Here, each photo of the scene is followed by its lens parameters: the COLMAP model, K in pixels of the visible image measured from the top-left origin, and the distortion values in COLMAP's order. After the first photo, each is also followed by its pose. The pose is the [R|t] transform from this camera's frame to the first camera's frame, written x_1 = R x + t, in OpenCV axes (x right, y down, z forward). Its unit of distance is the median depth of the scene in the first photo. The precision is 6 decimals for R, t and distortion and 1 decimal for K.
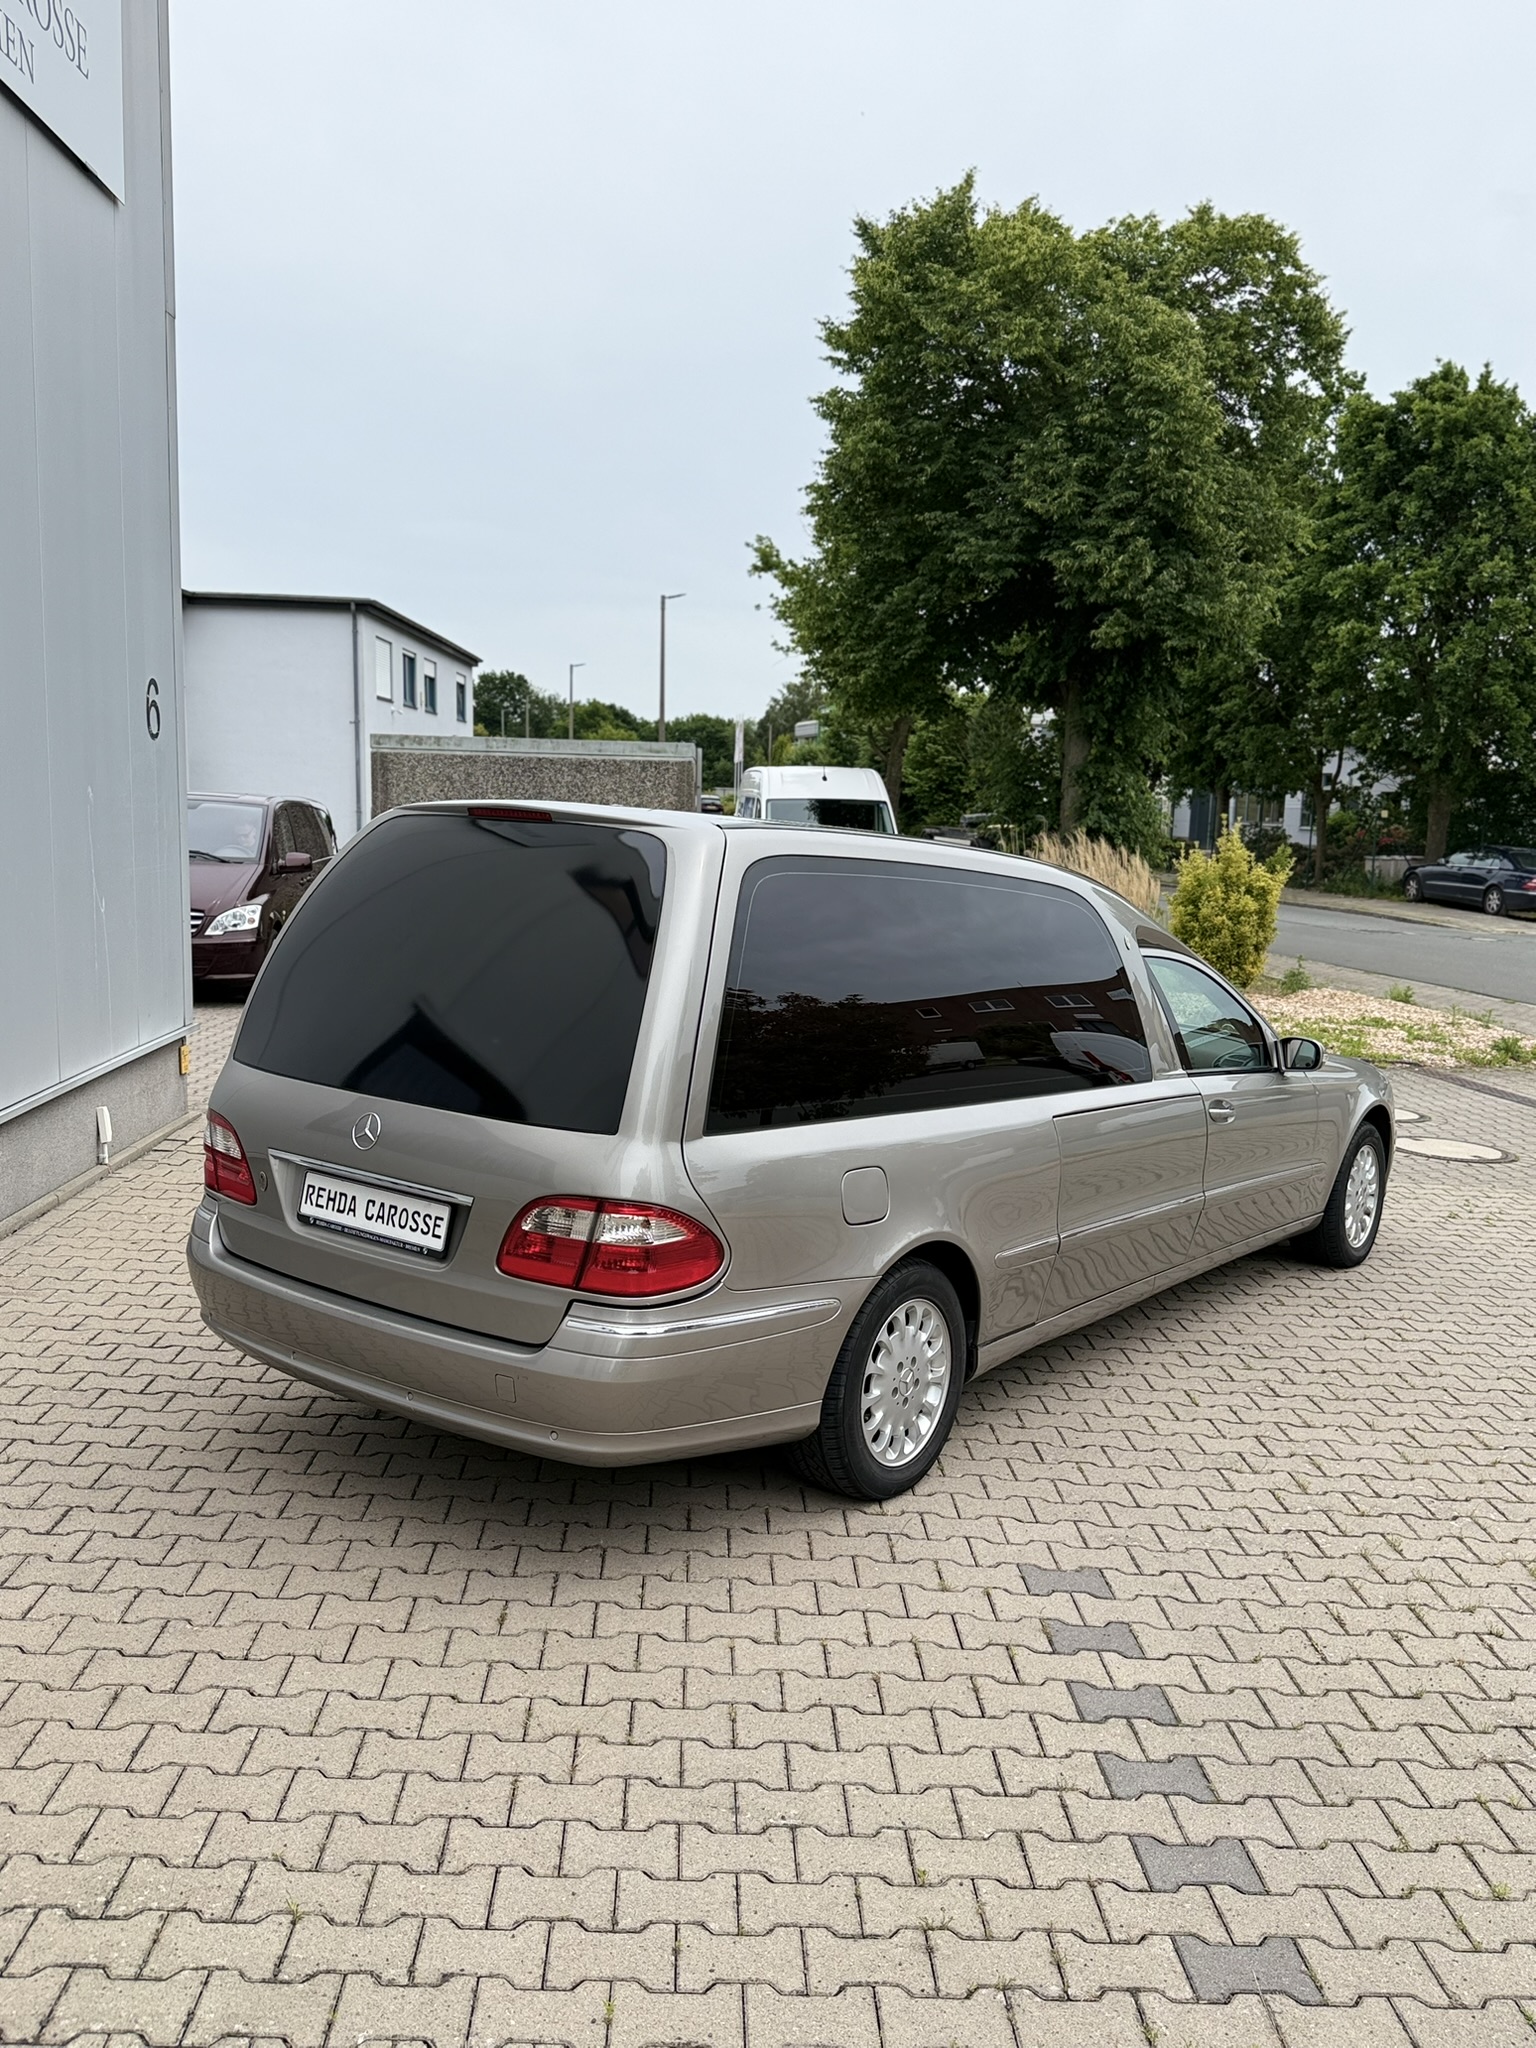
lens RADIAL K [[1886.4, 0, 768.0], [0, 1886.4, 1024.0], [0, 0, 1]] dist [0.013089, -0.002875]
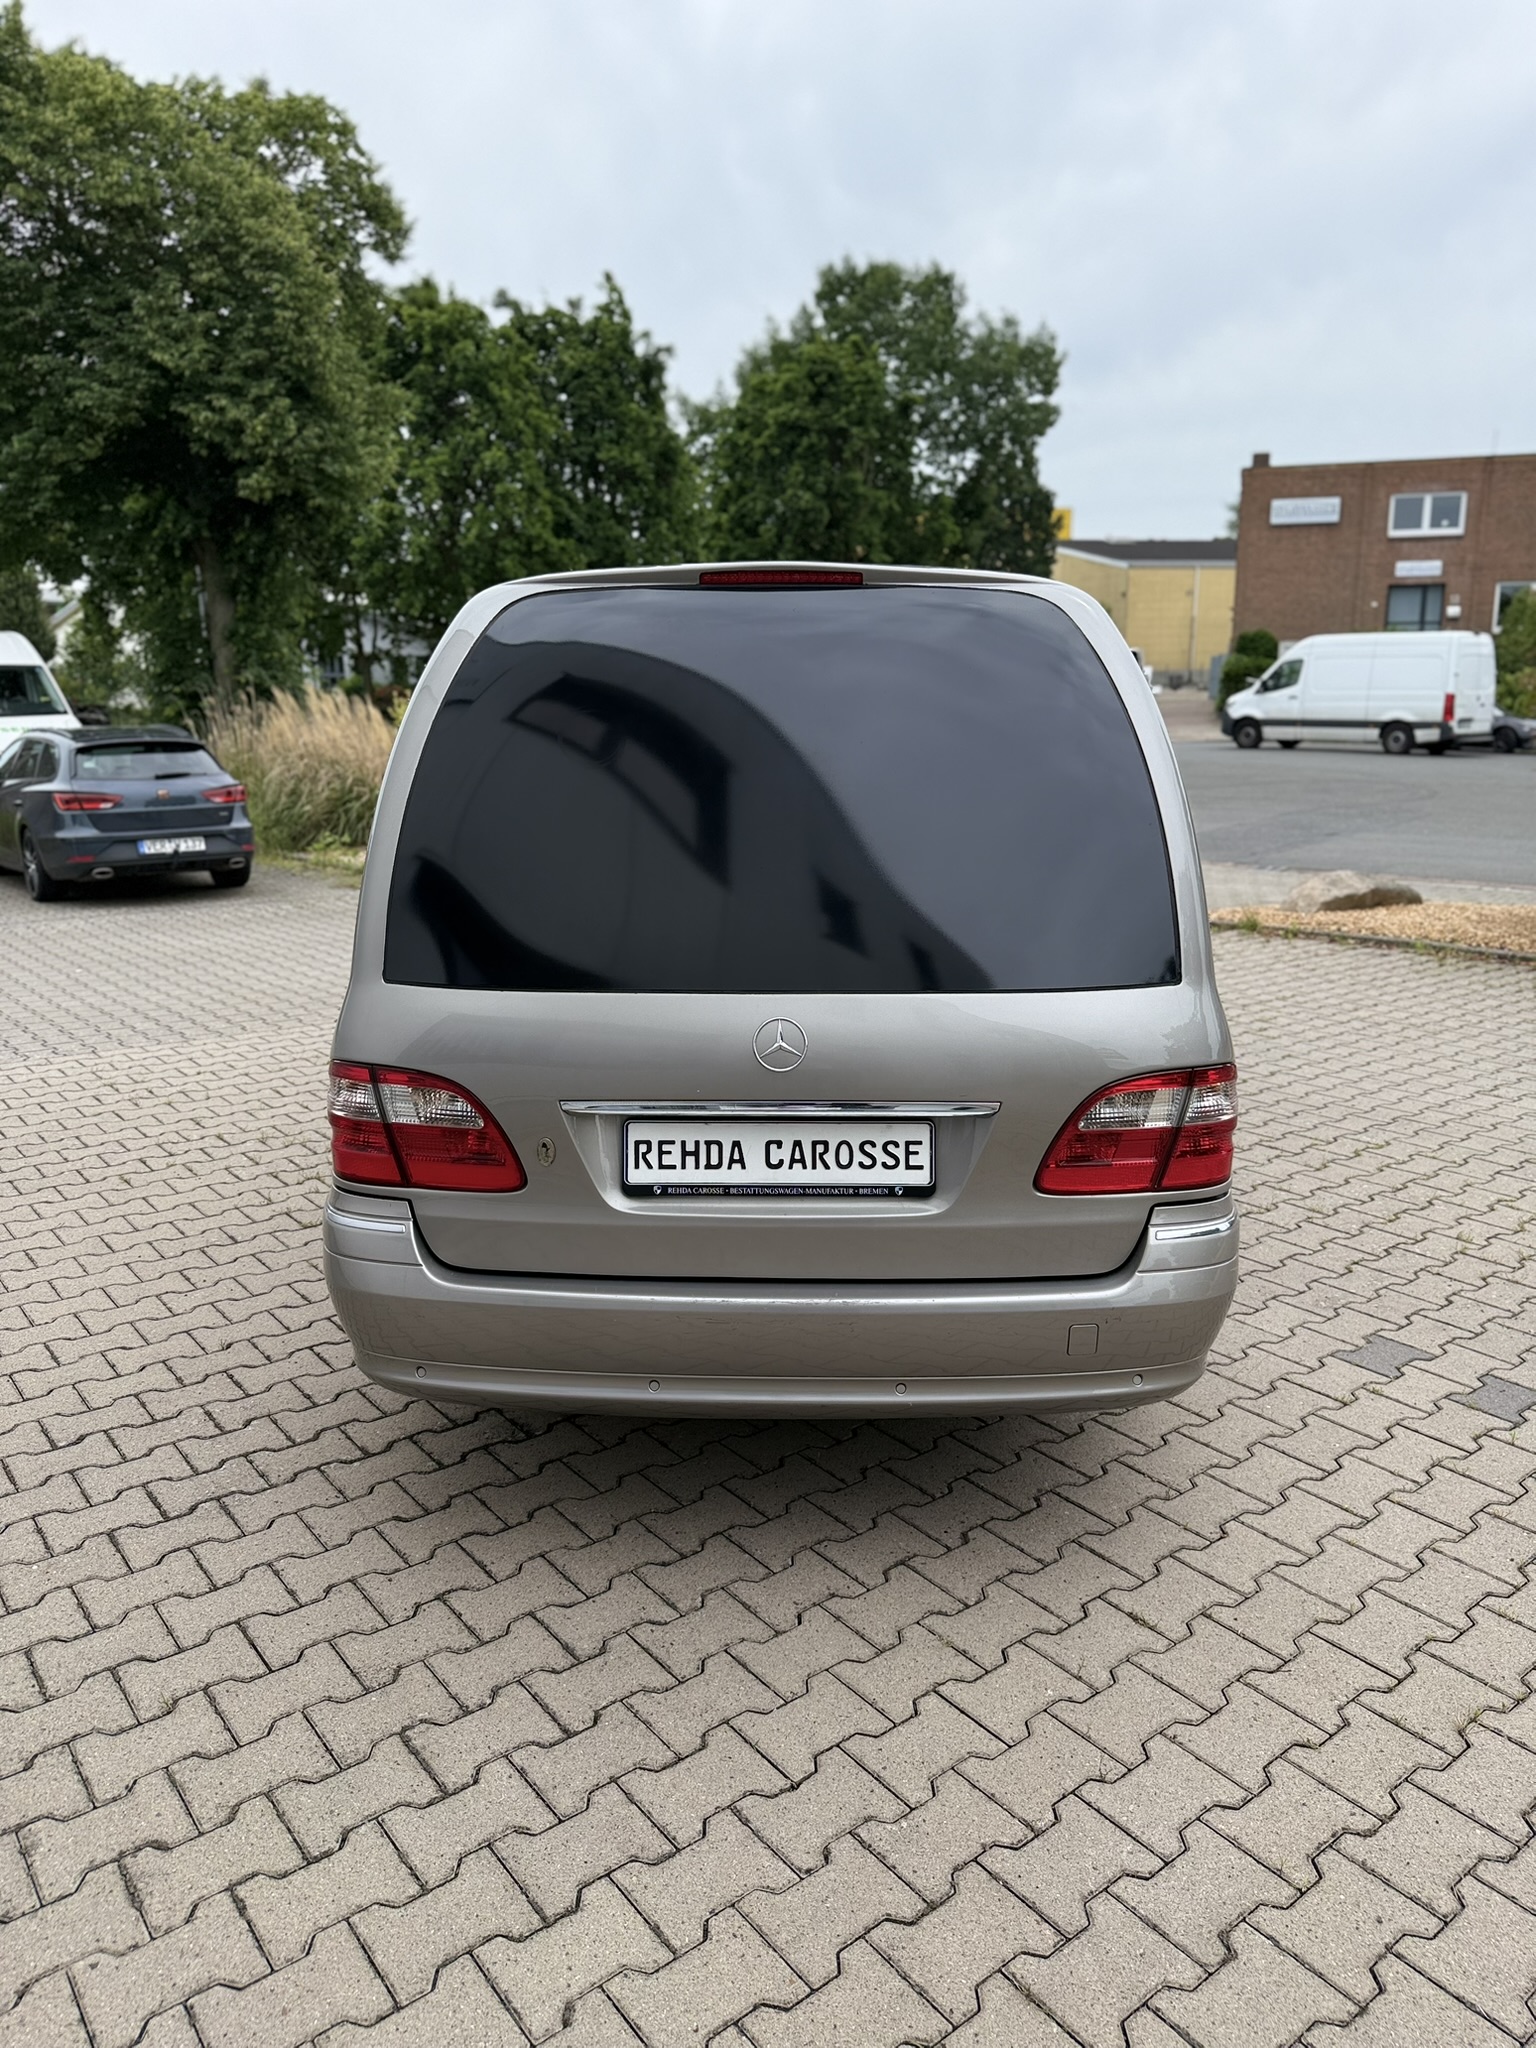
lens RADIAL K [[1509.3, 0, 768.0], [0, 1509.3, 1024.0], [0, 0, 1]] dist [0.010057, -0.025463]
pose [[0.782247, -0.171137, 0.599001, -0.447115], [0.105556, 0.984035, 0.143295, -0.024615], [-0.613961, -0.048864, 0.787823, 0.465808]]
